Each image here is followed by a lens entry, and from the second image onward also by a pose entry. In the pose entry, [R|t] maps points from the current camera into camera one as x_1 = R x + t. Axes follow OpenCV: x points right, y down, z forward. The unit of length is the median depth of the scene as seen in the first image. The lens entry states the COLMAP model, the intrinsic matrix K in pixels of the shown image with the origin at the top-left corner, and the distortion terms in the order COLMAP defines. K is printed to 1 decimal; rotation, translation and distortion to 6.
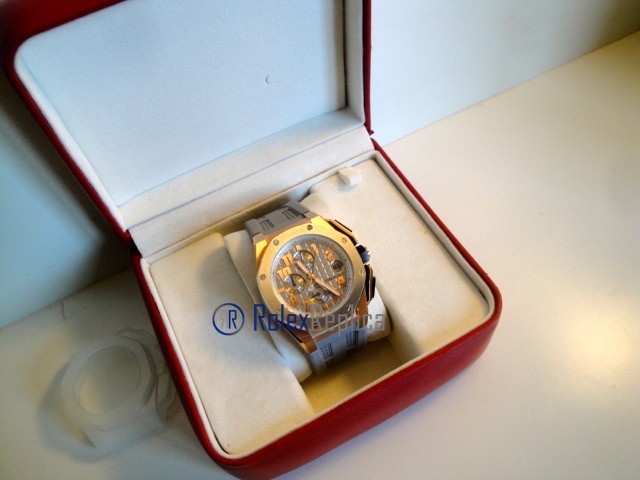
lens RADIAL K [[514.6, 0, 318.5], [0, 514.6, 234.6], [0, 0, 1]] dist [-0.118840, 0.032238]
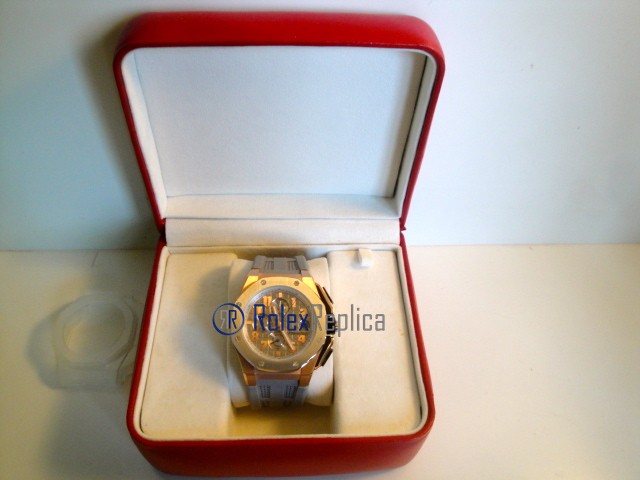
lens RADIAL K [[514.6, 0, 316.7], [0, 514.6, 238.4], [0, 0, 1]] dist [-0.118840, 0.032238]
pose [[0.895668, 0.408221, -0.176451, 0.150021], [-0.423104, 0.904388, -0.055372, -0.048637], [0.136976, 0.124252, 0.982751, -0.084098]]
